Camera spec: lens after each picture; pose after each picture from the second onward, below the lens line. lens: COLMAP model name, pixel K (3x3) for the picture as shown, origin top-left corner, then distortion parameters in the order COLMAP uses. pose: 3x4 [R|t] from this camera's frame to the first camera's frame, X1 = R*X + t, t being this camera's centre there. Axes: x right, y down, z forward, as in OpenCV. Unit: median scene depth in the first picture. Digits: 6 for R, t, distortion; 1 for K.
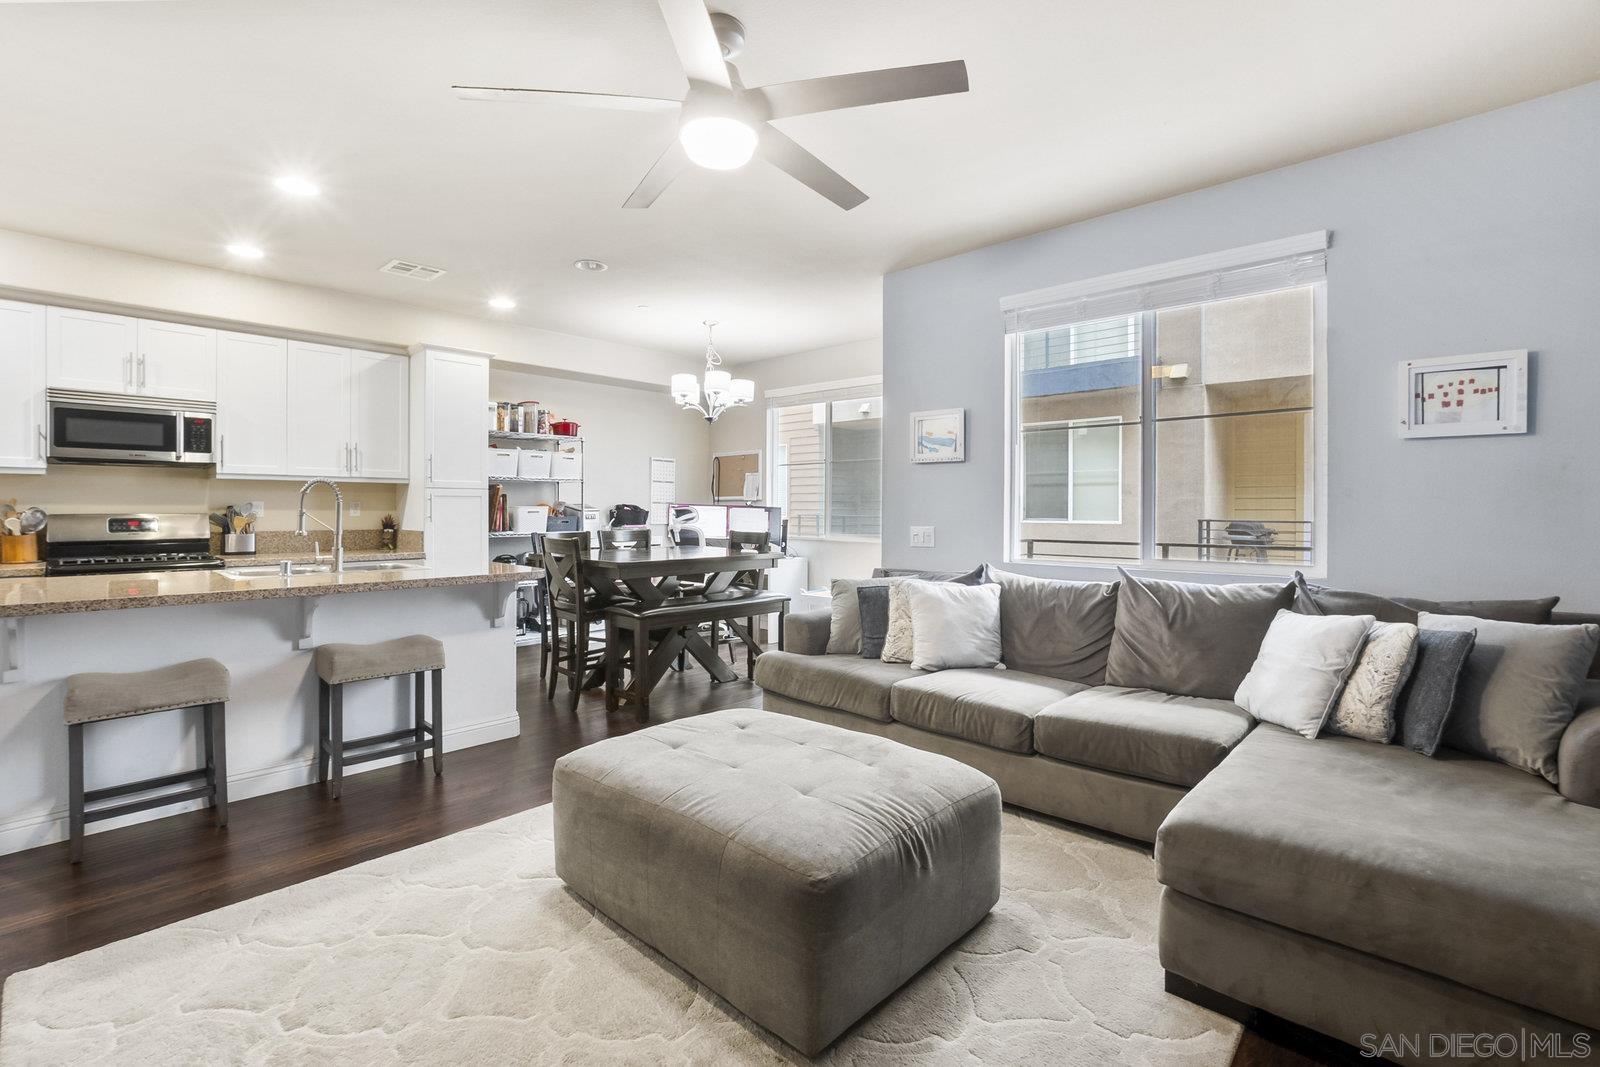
lens RADIAL K [[710.3, 0, 803.0], [0, 710.3, 513.8], [0, 0, 1]] dist [-0.033064, 0.005781]
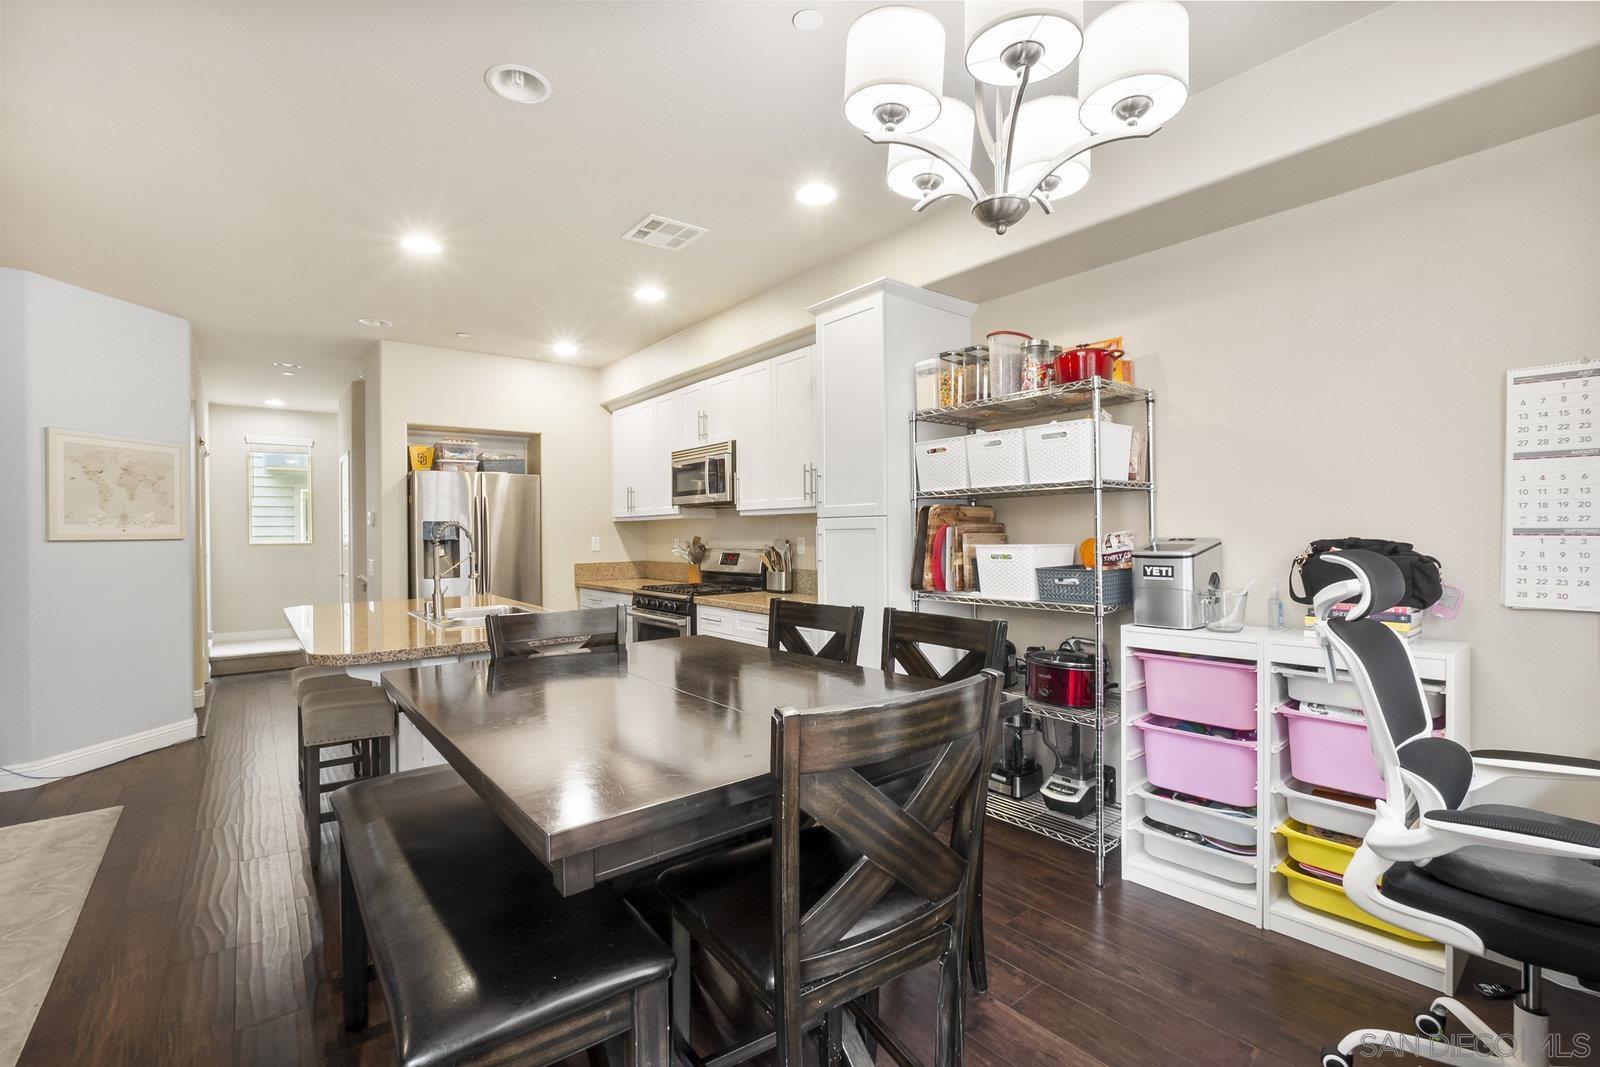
lens RADIAL K [[710.3, 0, 801.6], [0, 710.3, 530.6], [0, 0, 1]] dist [-0.027332, 0.005529]
pose [[-0.152324, 0.000278, -0.988331, 0.160270], [0.005299, 0.999986, -0.000535, -0.027410], [0.988316, -0.005319, -0.152324, 1.217589]]
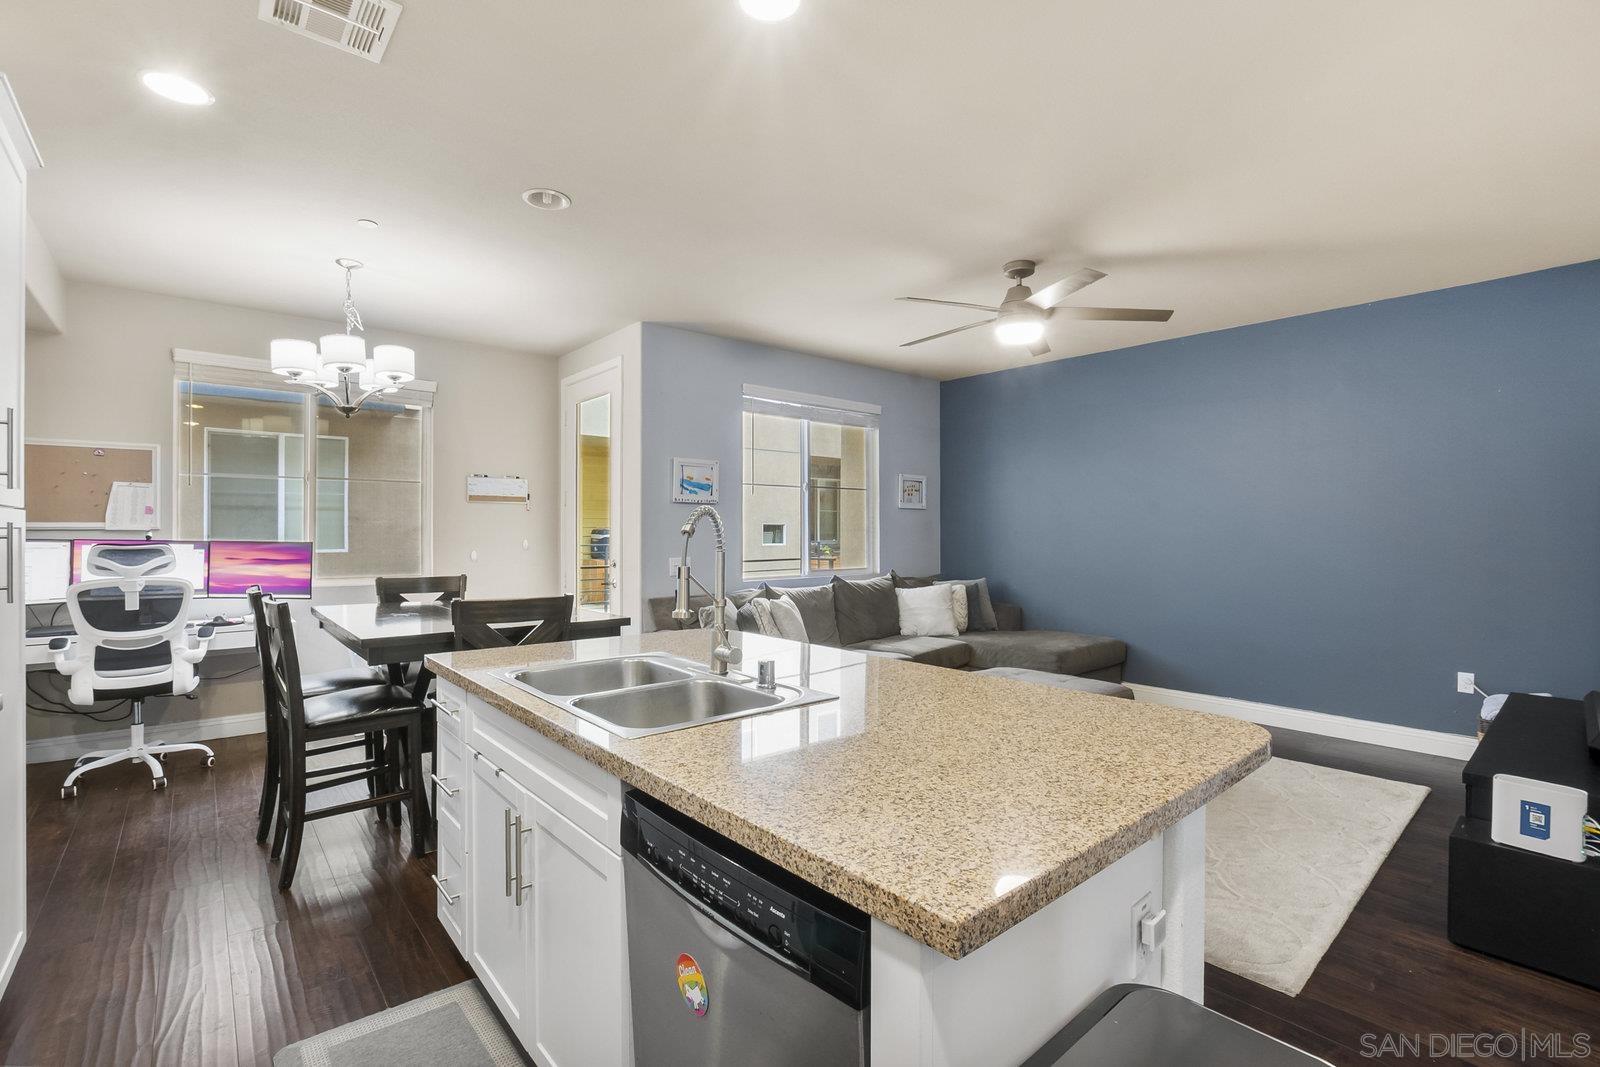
lens RADIAL K [[720.5, 0, 800.0], [0, 720.5, 533.5], [0, 0, 1]] dist [-0.021851, 0.000991]
pose [[0.117150, -0.006996, 0.993090, -0.926001], [0.006131, 0.999961, 0.006321, -0.026062], [-0.993095, 0.005348, 0.117189, 0.644282]]
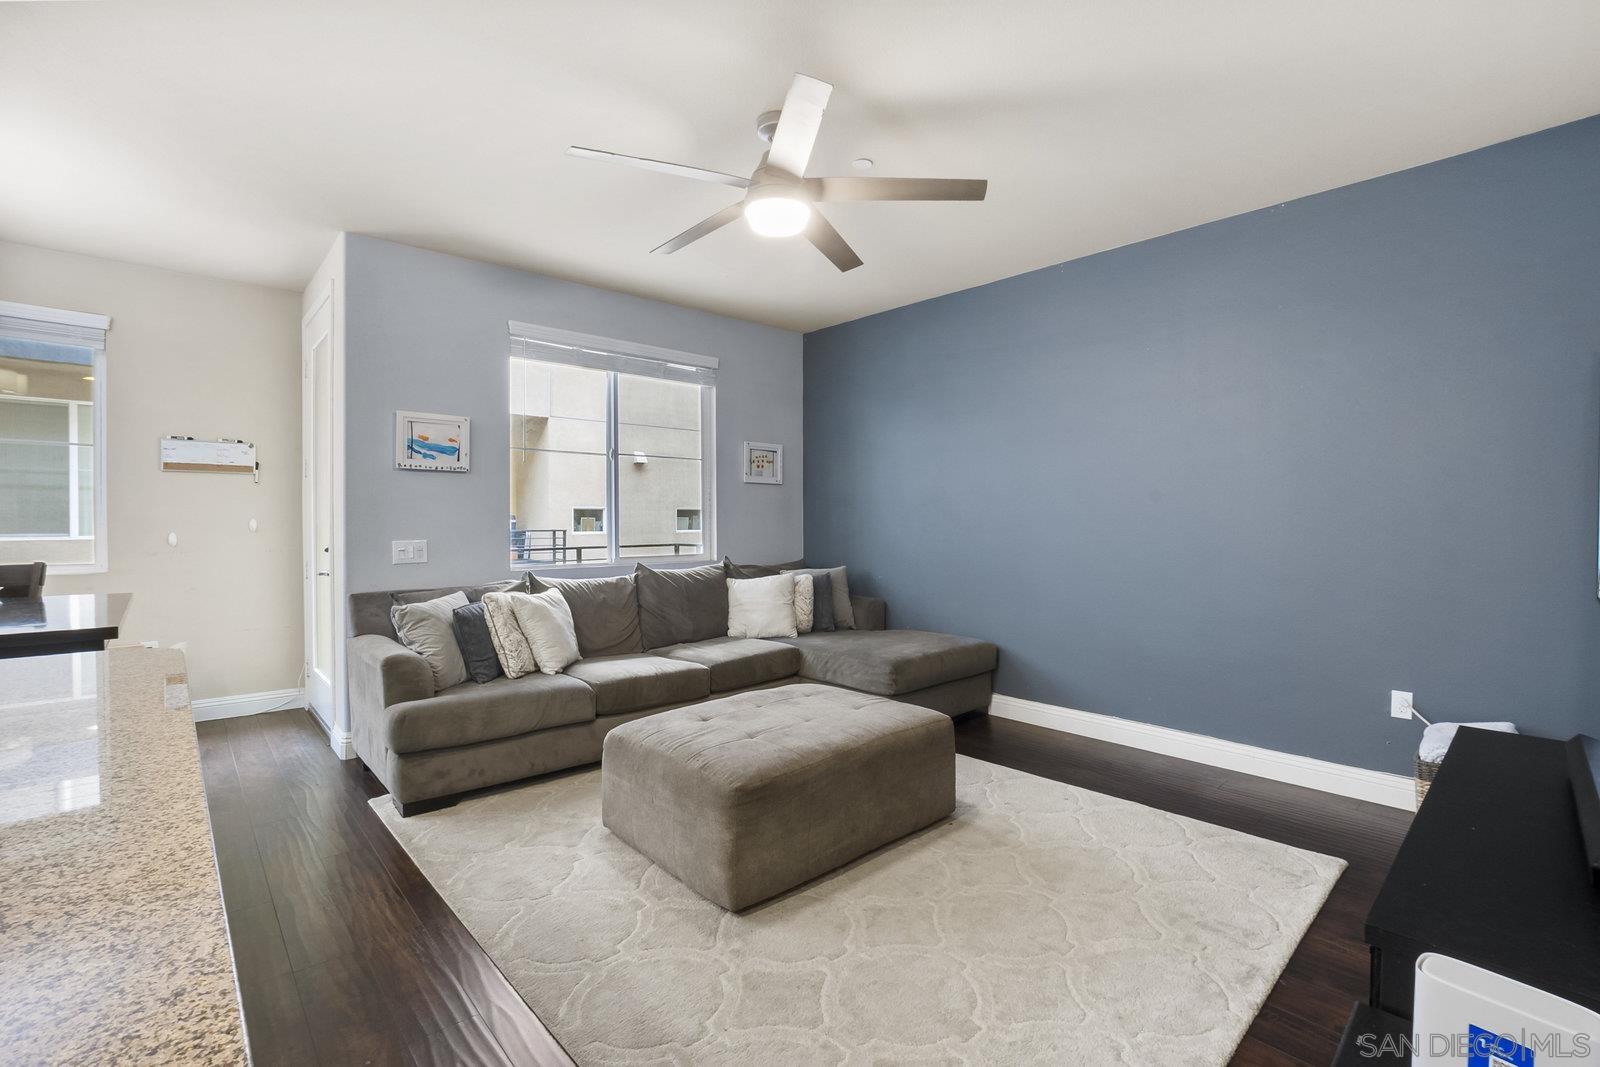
lens RADIAL K [[710.3, 0, 801.6], [0, 710.3, 530.6], [0, 0, 1]] dist [-0.027332, 0.005529]
pose [[0.090833, -0.017652, 0.995710, -0.640494], [0.007427, 0.999827, 0.017048, -0.005744], [-0.995838, 0.005846, 0.090948, 0.413311]]
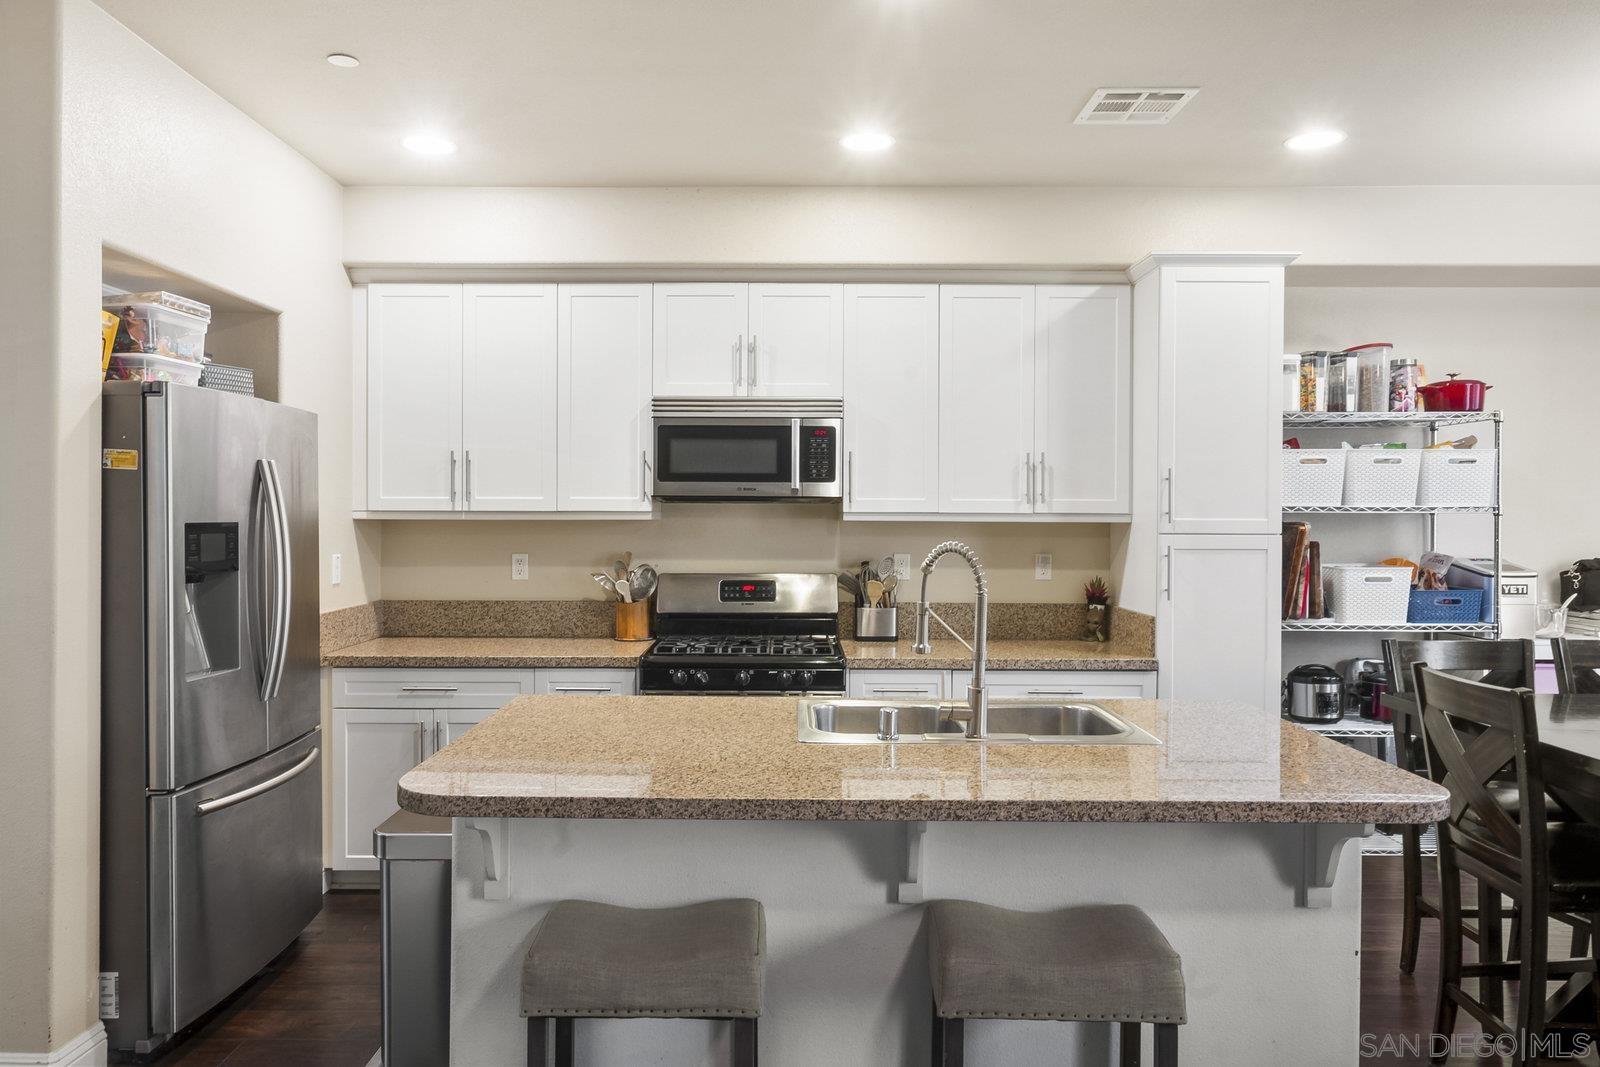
lens RADIAL K [[1092.1, 0, 791.9], [0, 1092.1, 517.6], [0, 0, 1]] dist [-0.005729, 0.019404]
pose [[0.675593, 0.003707, -0.737265, -0.143753], [-0.008904, 0.999955, -0.003131, -0.049157], [0.737221, 0.008679, 0.675596, 0.292087]]
